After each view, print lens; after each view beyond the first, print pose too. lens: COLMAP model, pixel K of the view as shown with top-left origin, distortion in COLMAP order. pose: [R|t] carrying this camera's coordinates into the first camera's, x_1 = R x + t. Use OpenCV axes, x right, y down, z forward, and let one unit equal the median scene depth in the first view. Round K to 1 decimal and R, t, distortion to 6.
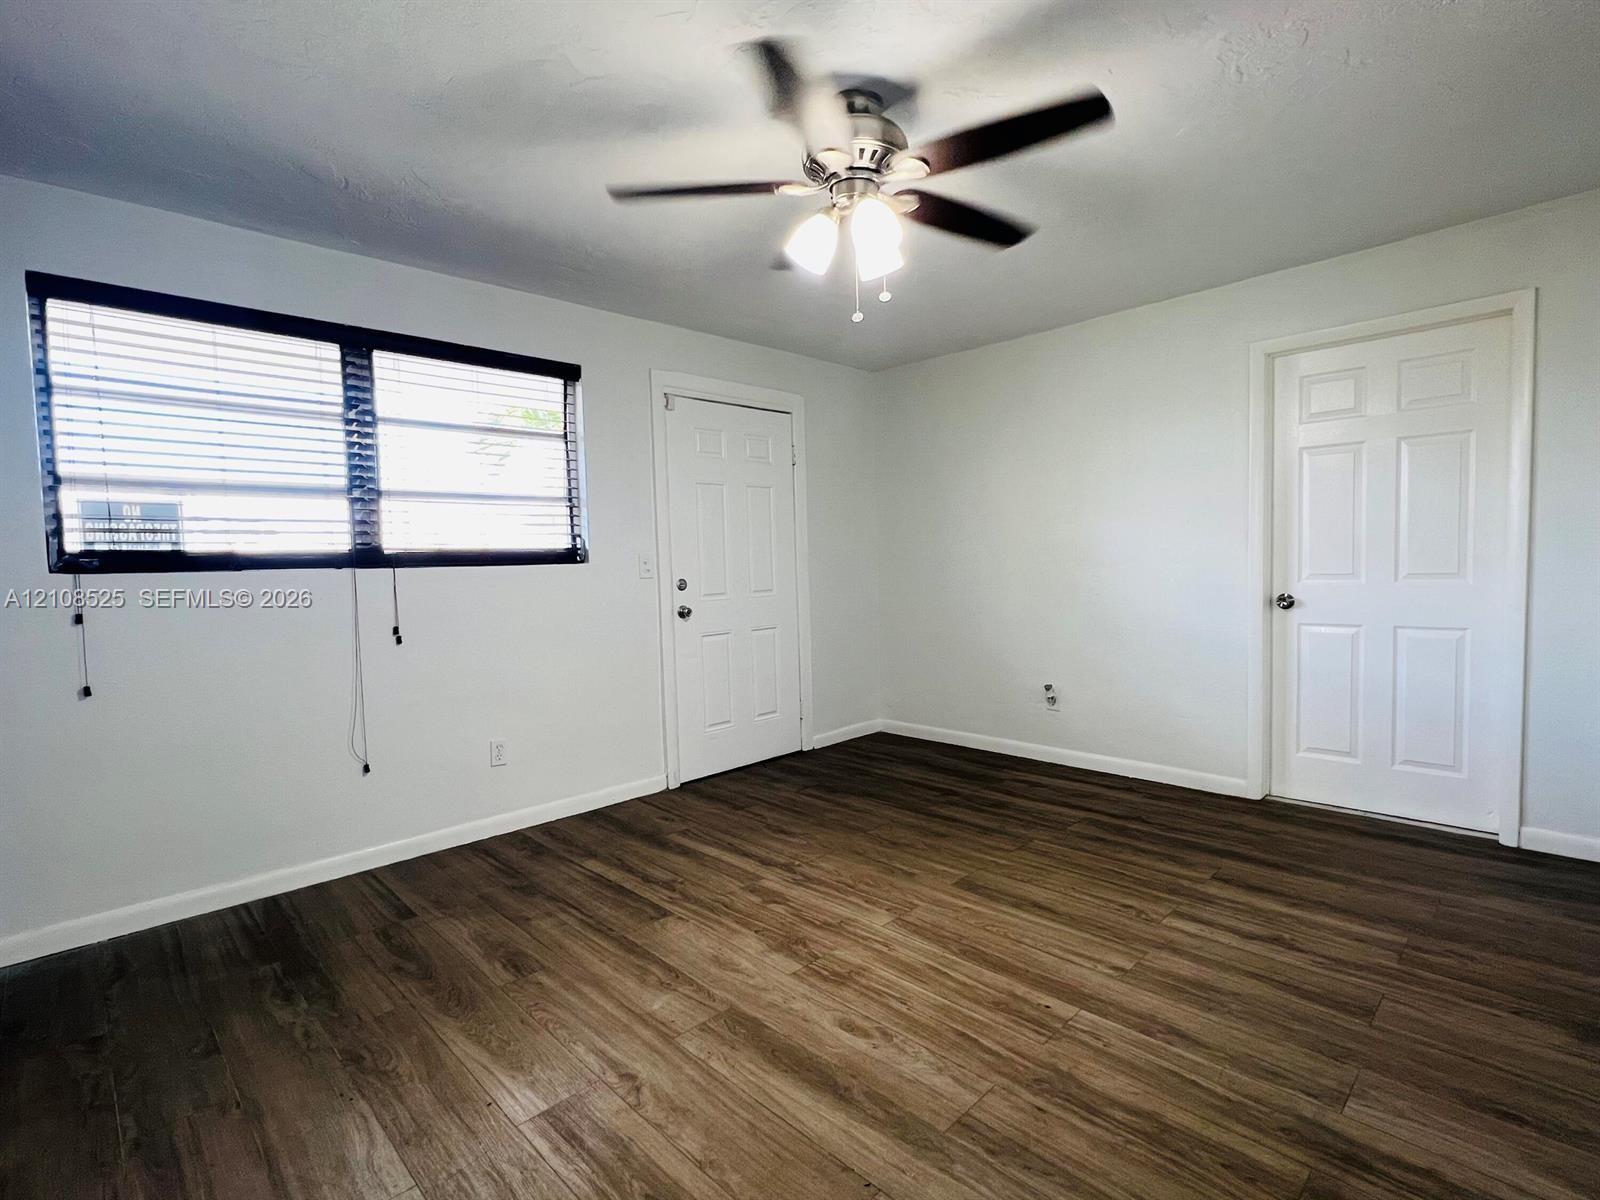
lens RADIAL K [[774.8, 0, 804.9], [0, 774.8, 600.2], [0, 0, 1]] dist [-0.006236, -0.001575]
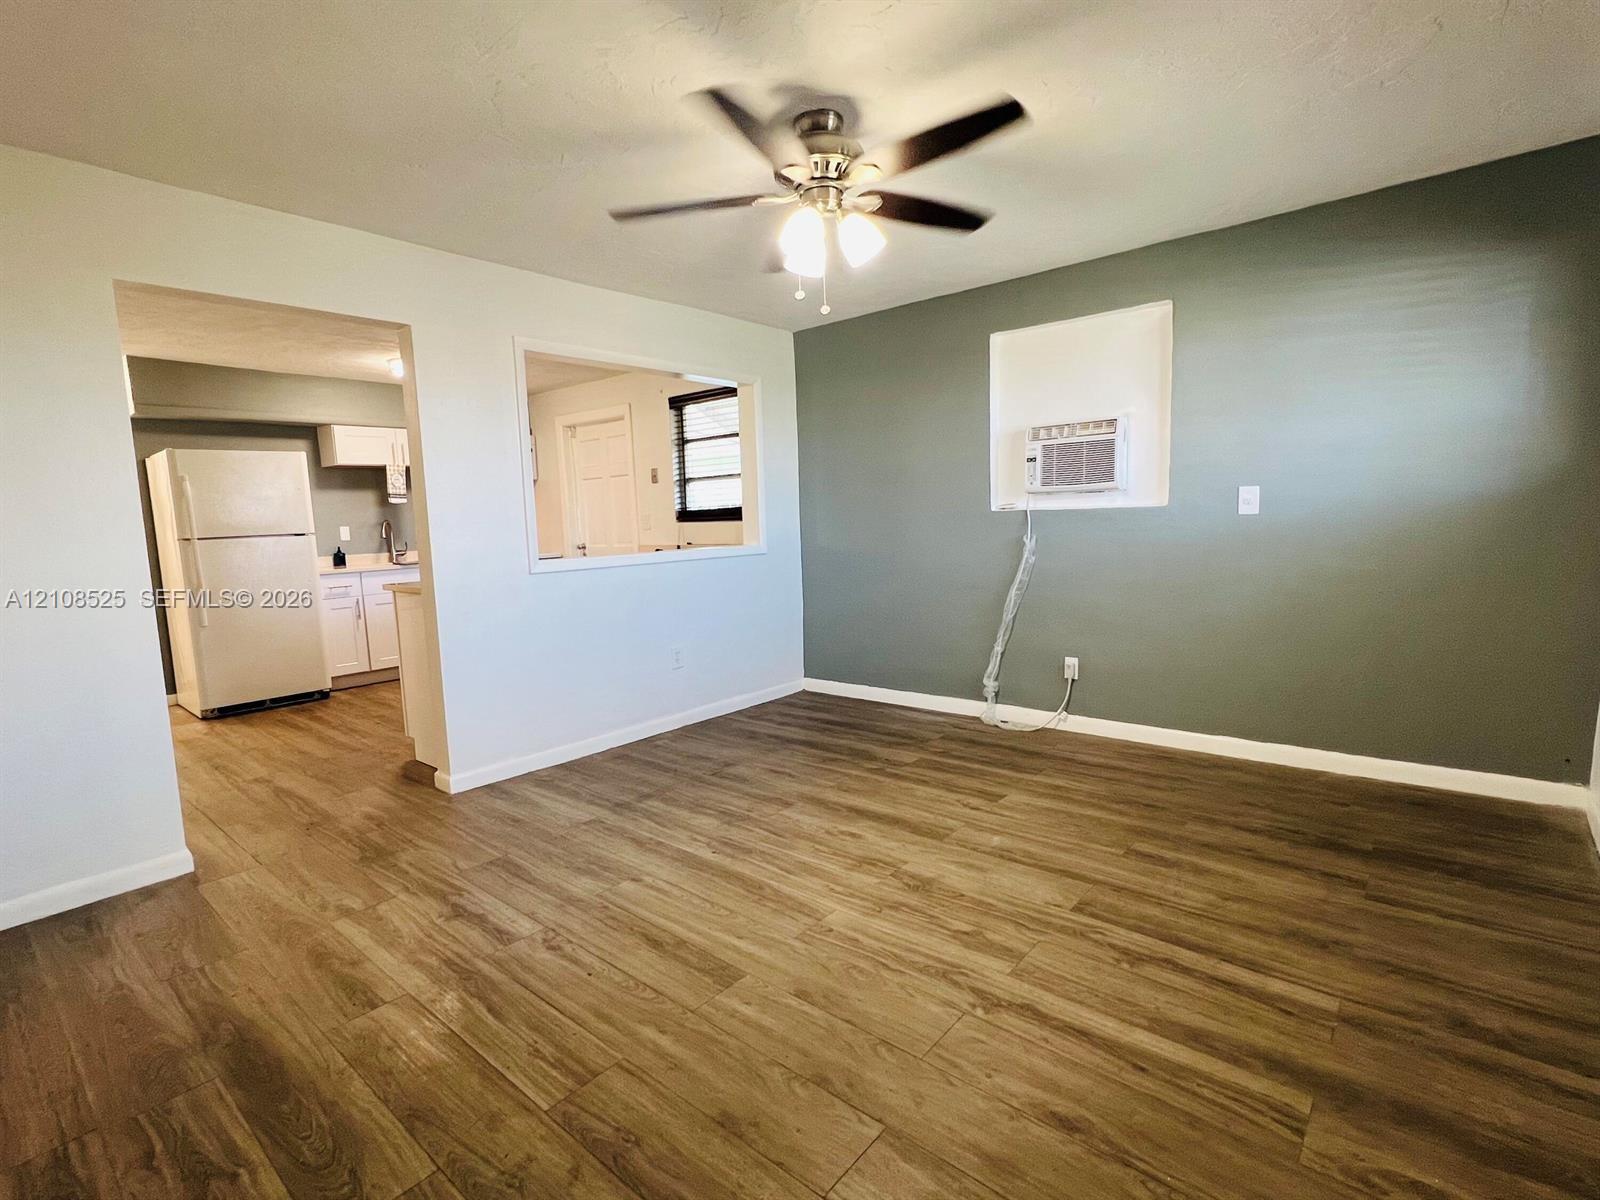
lens RADIAL K [[774.8, 0, 821.4], [0, 774.8, 614.4], [0, 0, 1]] dist [-0.006236, -0.001575]
pose [[-0.991987, 0.075705, -0.101142, 0.183948], [0.055928, 0.981005, 0.185747, -0.111924], [0.113282, 0.178602, -0.977378, 1.836771]]
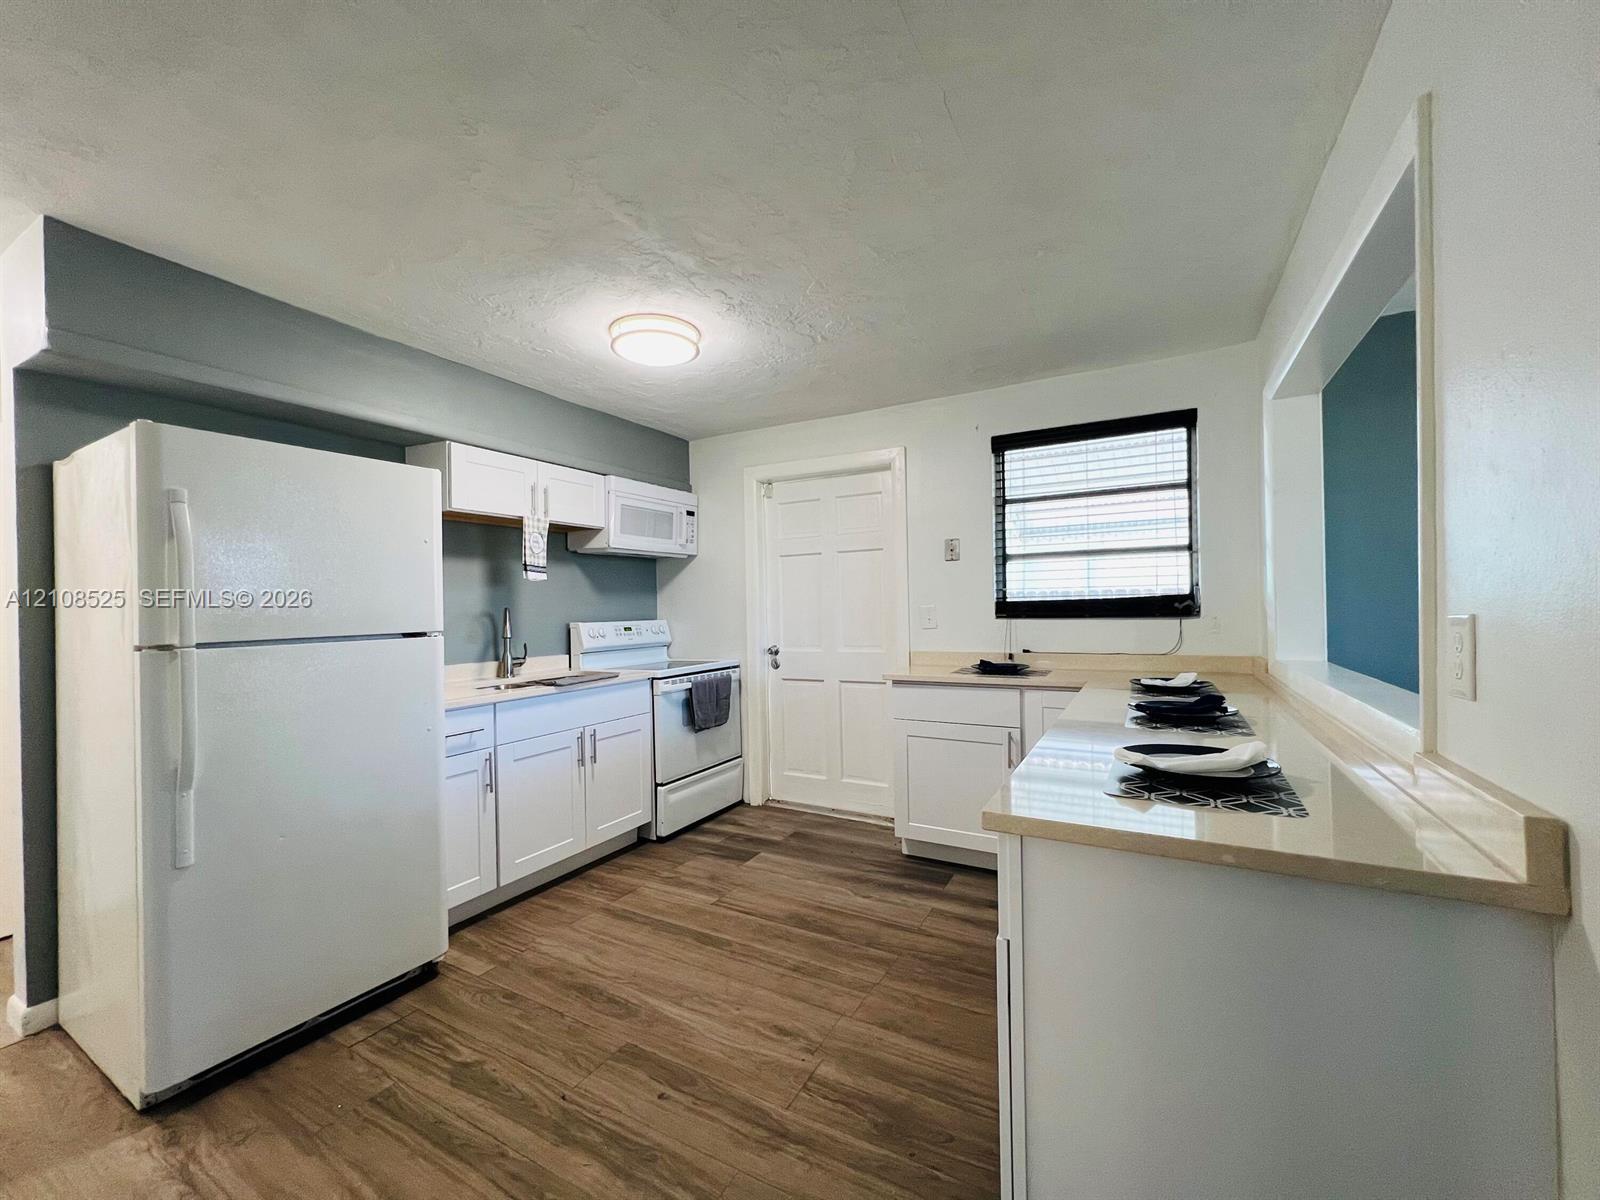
lens RADIAL K [[637.7, 0, 802.9], [0, 637.7, 609.2], [0, 0, 1]] dist [-0.008000, 0.001570]
pose [[-0.954187, 0.045599, -0.295715, 1.127374], [0.027684, 0.997534, 0.064492, -0.086925], [0.297927, 0.053351, -0.953097, 0.526070]]
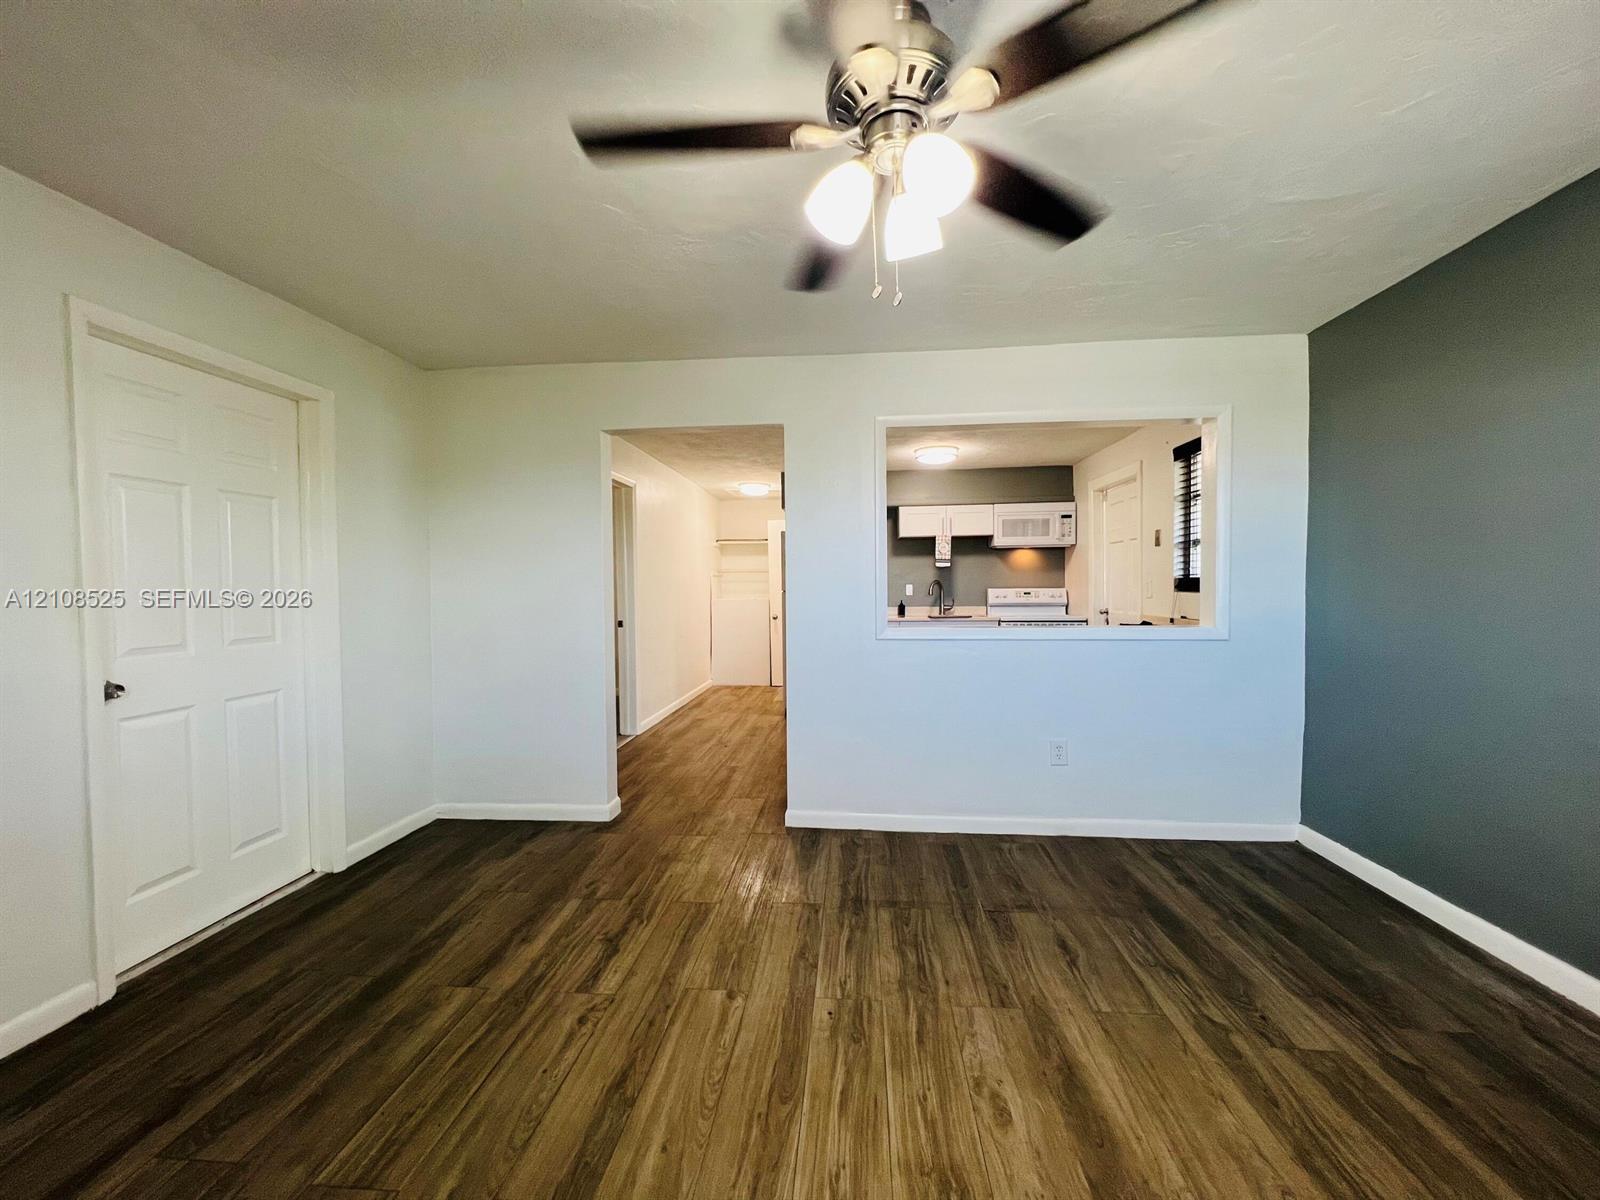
lens RADIAL K [[650.8, 0, 790.2], [0, 650.8, 598.7], [0, 0, 1]] dist [-0.004574, 0.000837]
pose [[-0.641667, 0.018514, 0.766760, -0.297868], [0.069460, 0.997003, 0.034055, -0.080539], [-0.763832, 0.075111, -0.641030, 1.271614]]
